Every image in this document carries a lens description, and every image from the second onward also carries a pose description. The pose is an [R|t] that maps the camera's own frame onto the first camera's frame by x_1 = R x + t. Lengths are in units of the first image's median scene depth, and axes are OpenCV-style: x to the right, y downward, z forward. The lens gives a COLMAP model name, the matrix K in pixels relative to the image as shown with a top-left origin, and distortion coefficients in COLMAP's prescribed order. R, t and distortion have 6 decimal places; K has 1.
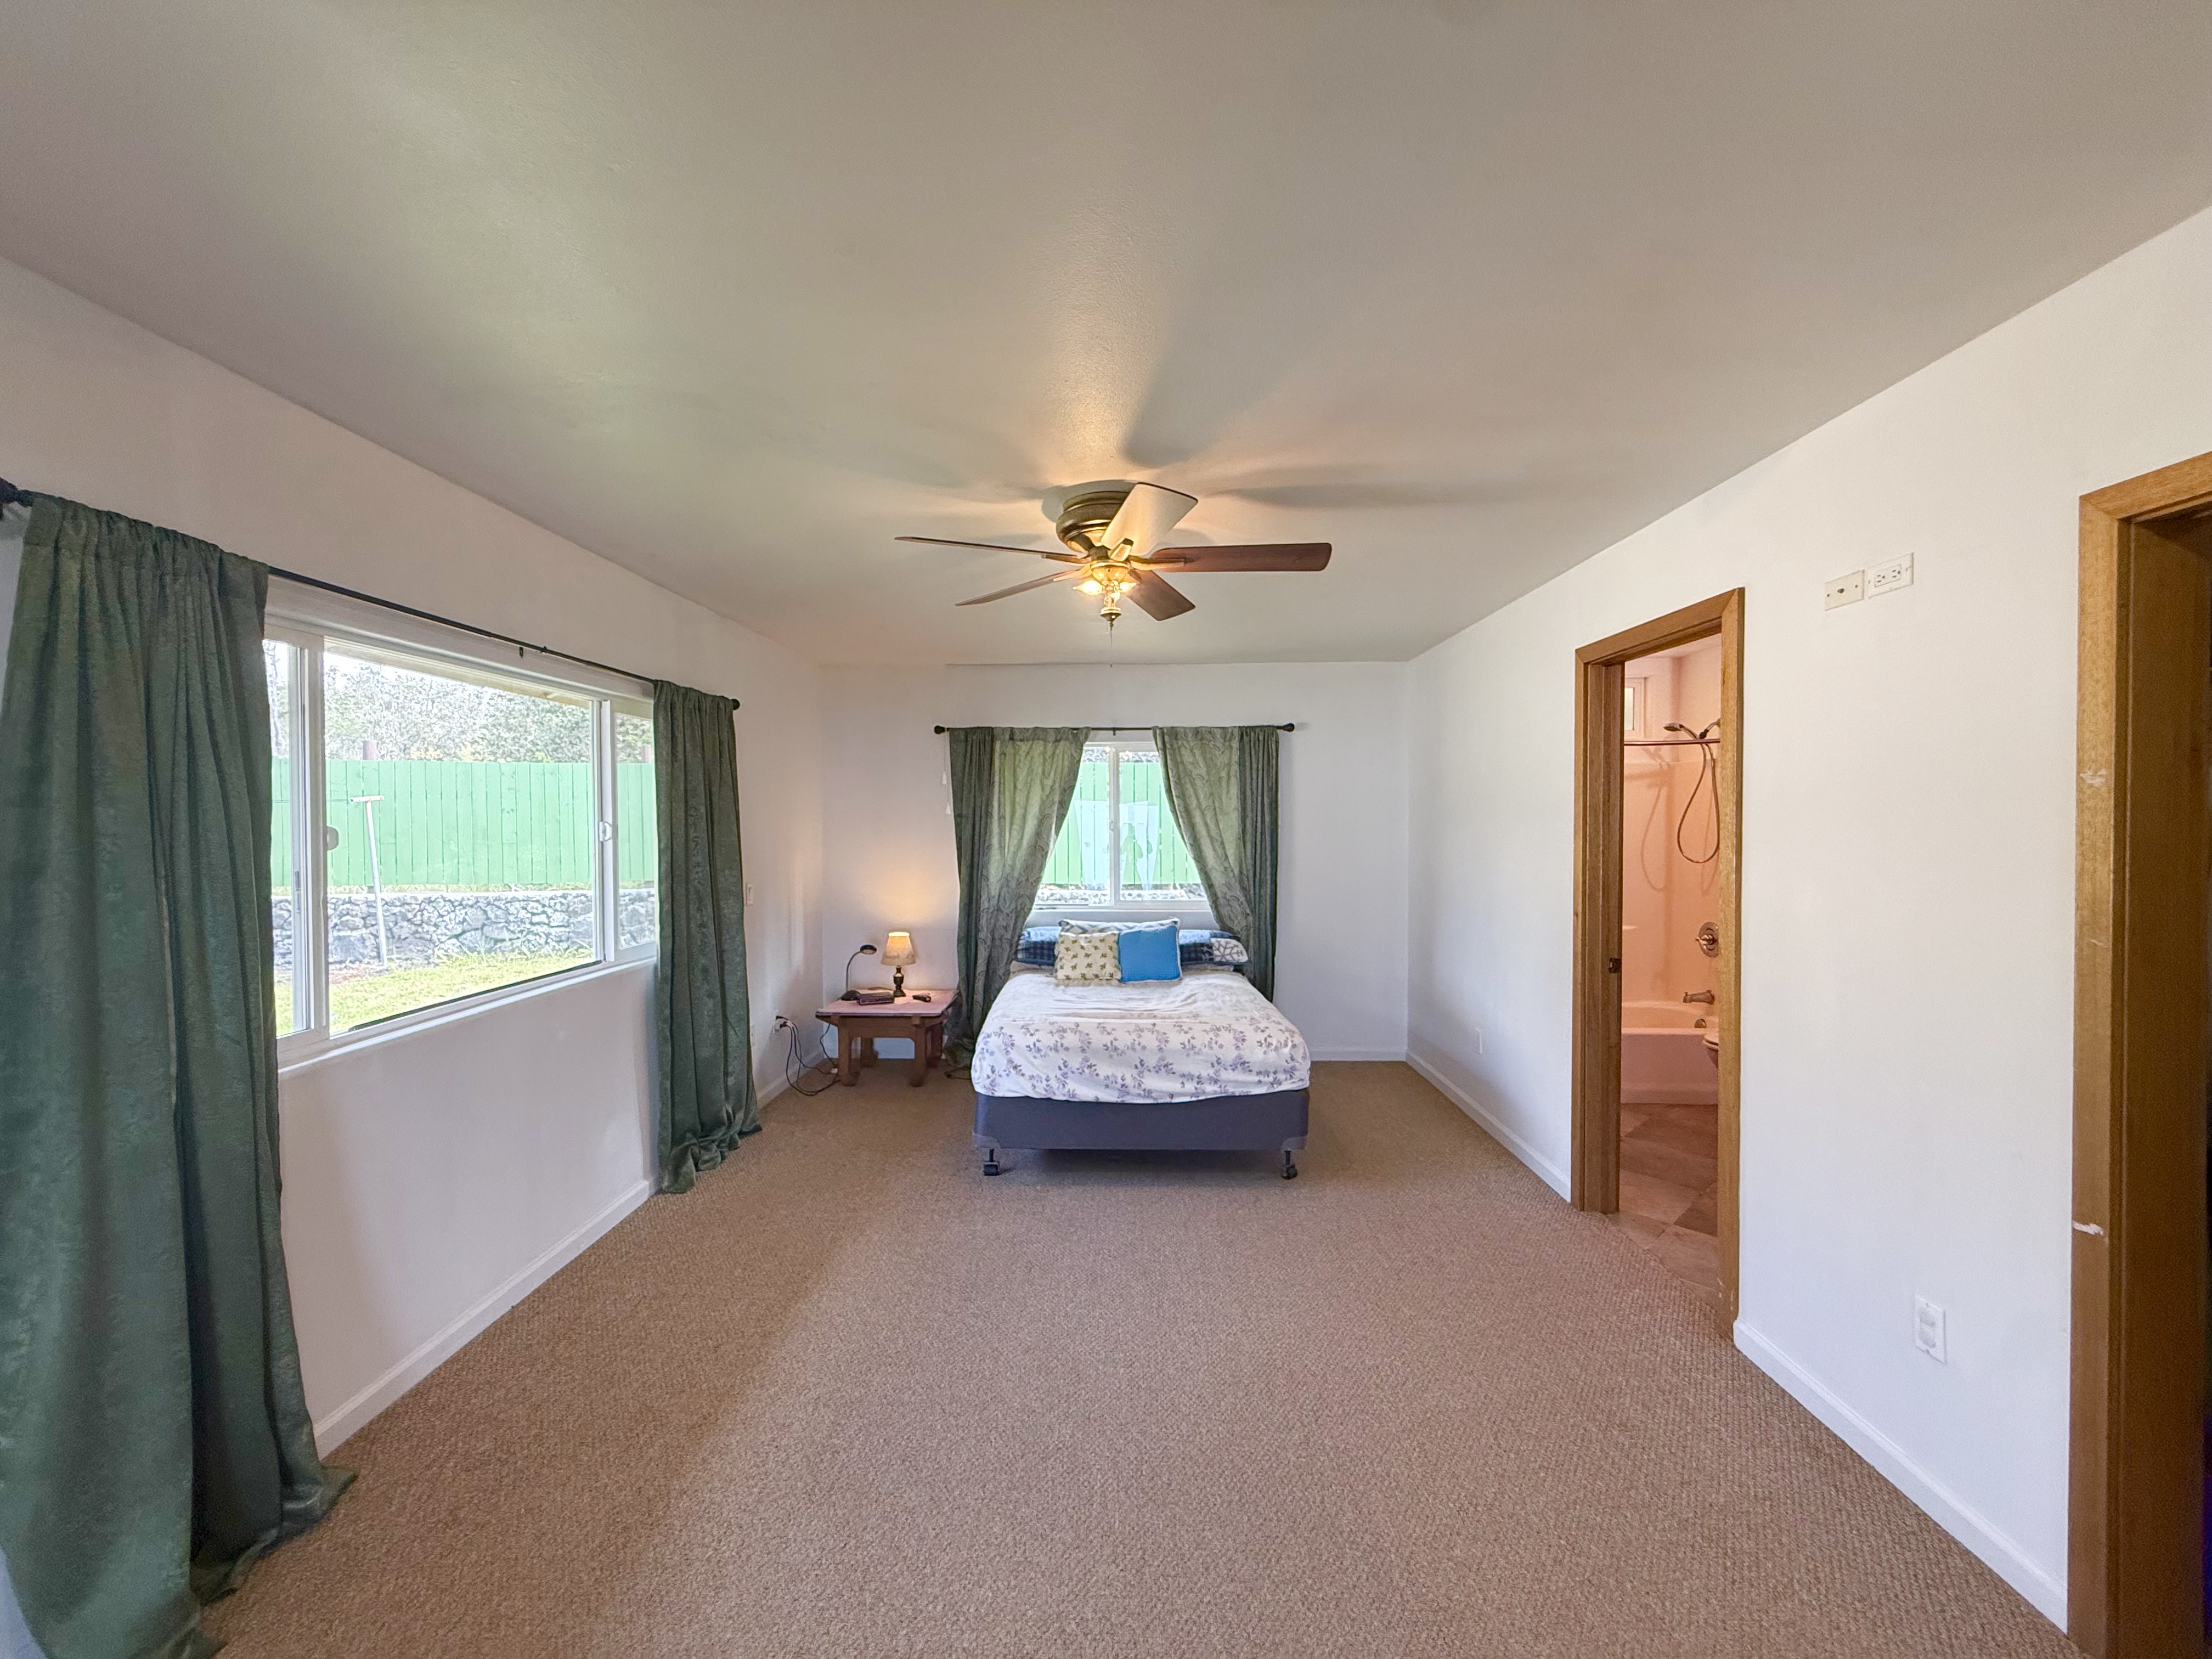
lens RADIAL K [[884.3, 0, 1107.6], [0, 884.3, 831.2], [0, 0, 1]] dist [-0.000269, 0.000028]
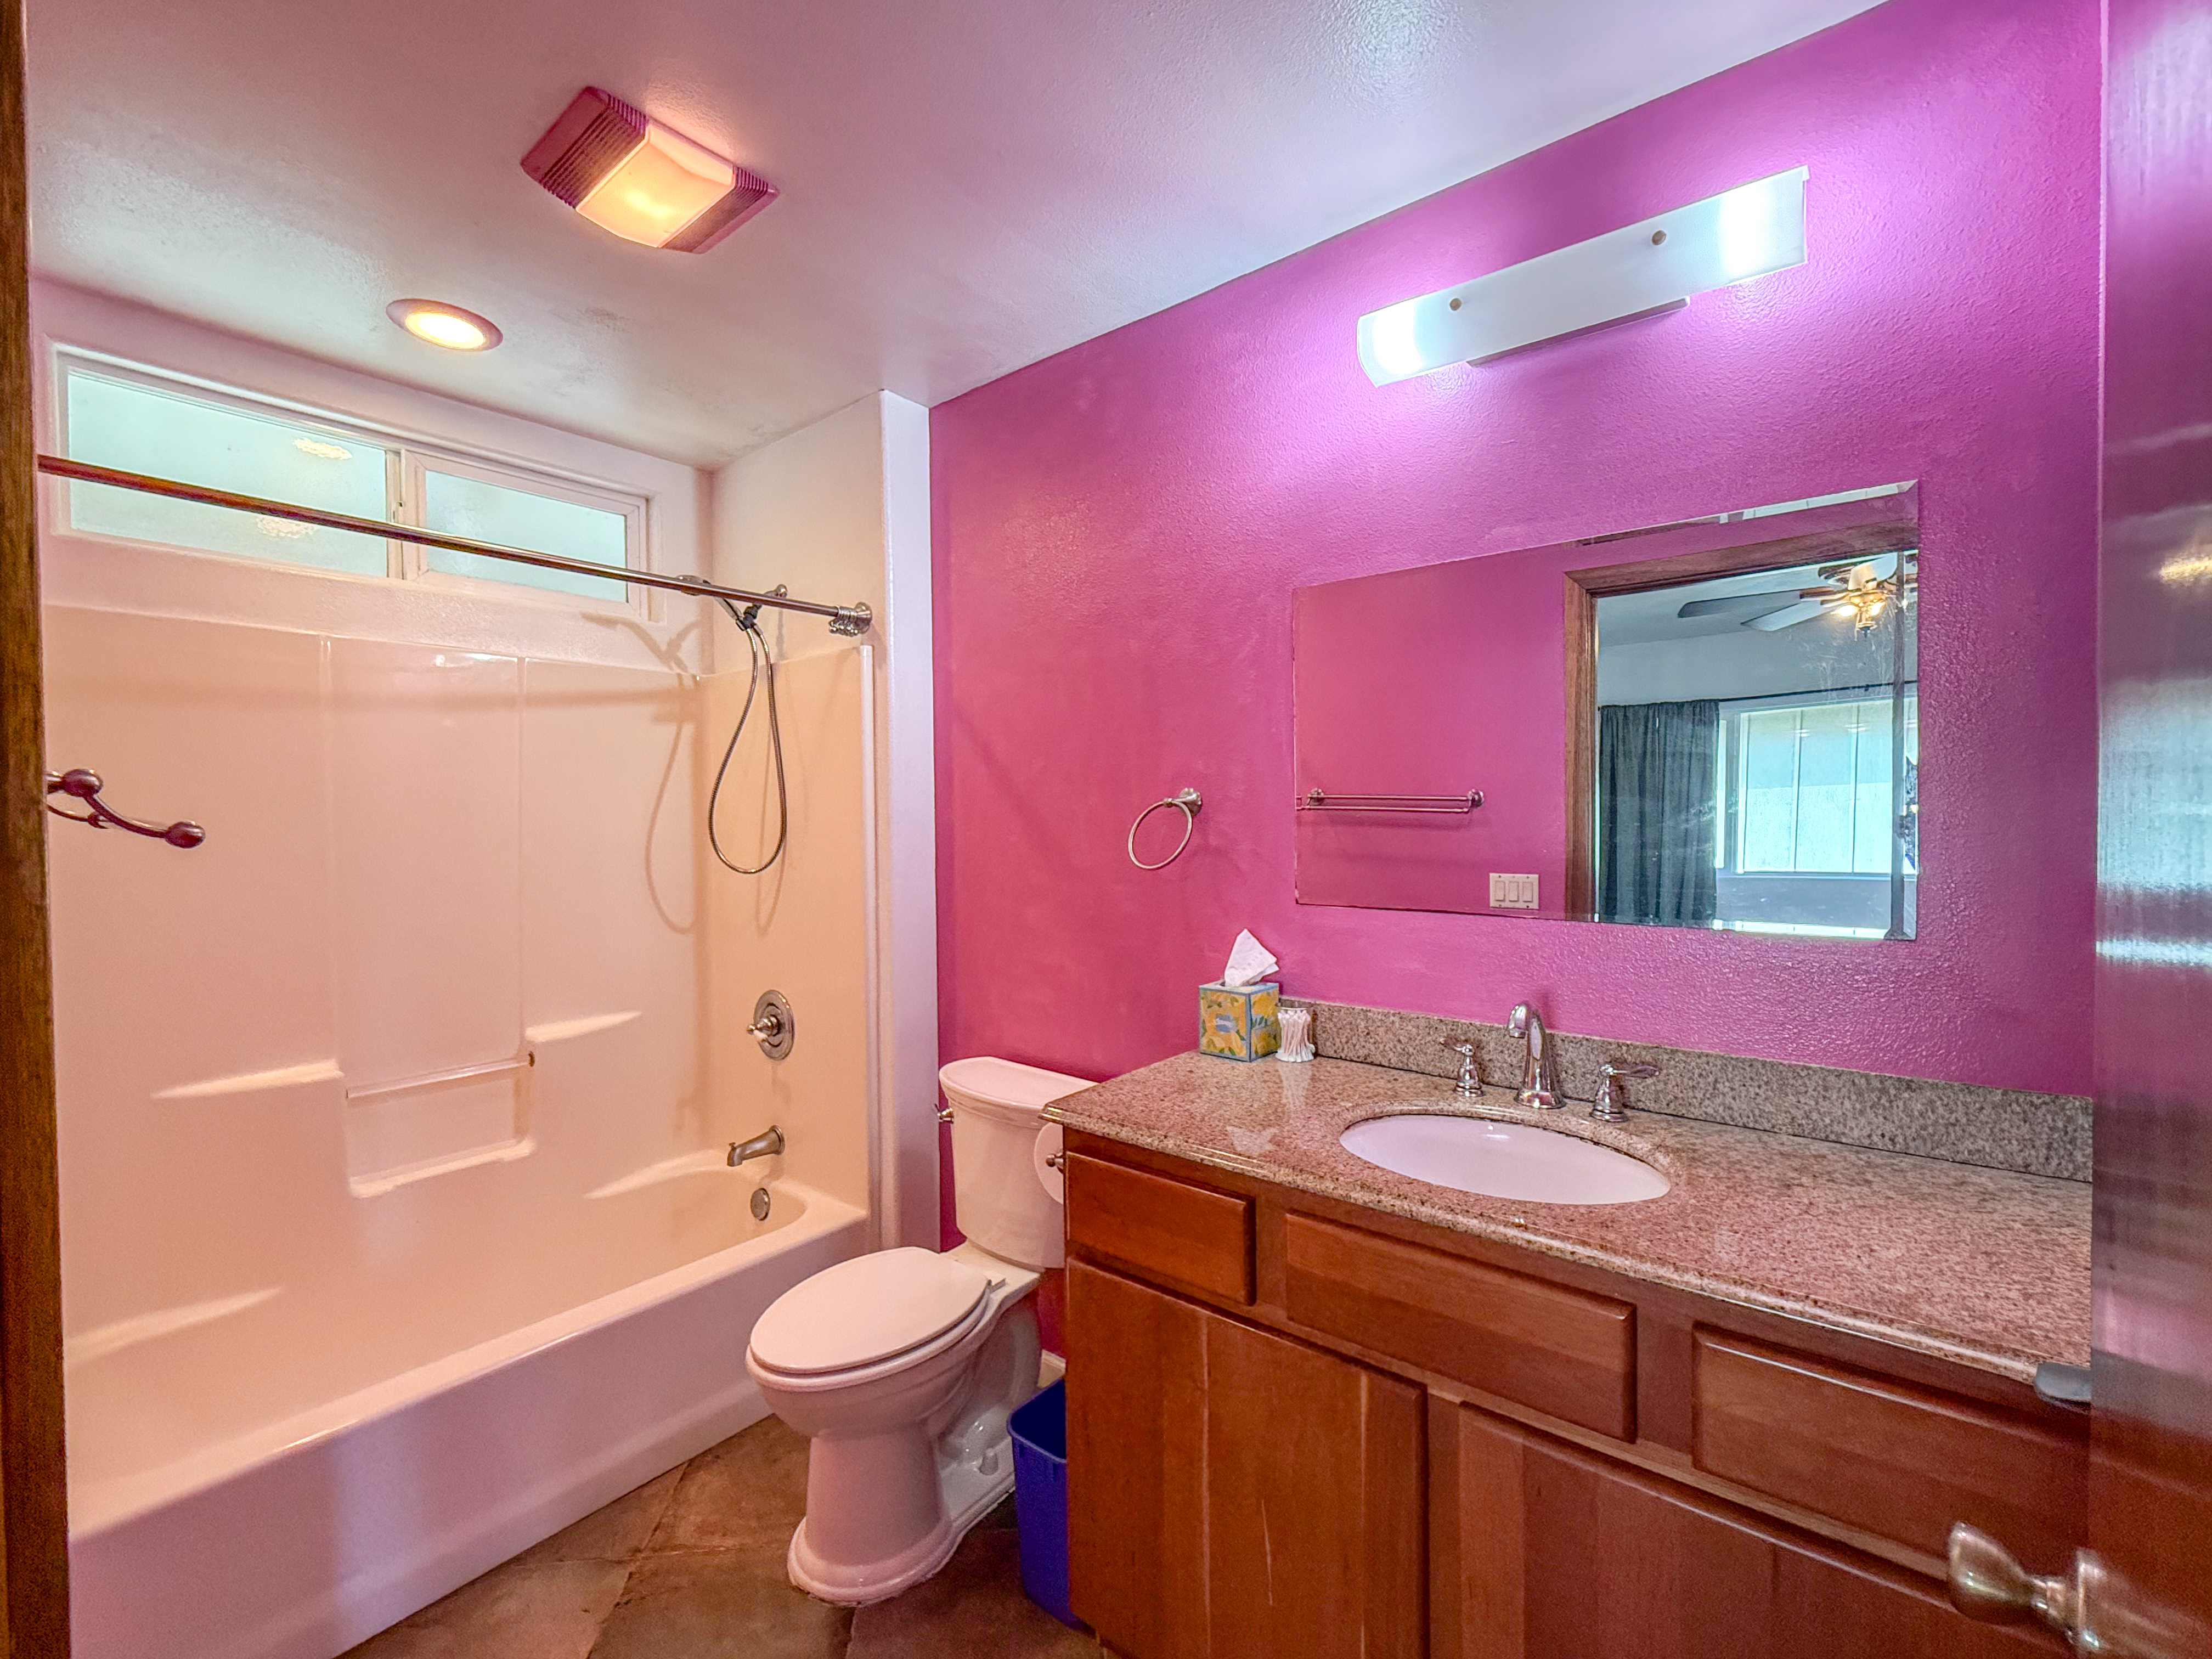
lens RADIAL K [[955.6, 0, 1108.3], [0, 955.6, 830.9], [0, 0, 1]] dist [-0.001052, -0.000020]
pose [[0.611910, -0.019764, 0.790681, 0.371762], [0.022619, 0.999716, 0.007484, 0.013426], [-0.790604, 0.013305, 0.612183, 0.517033]]
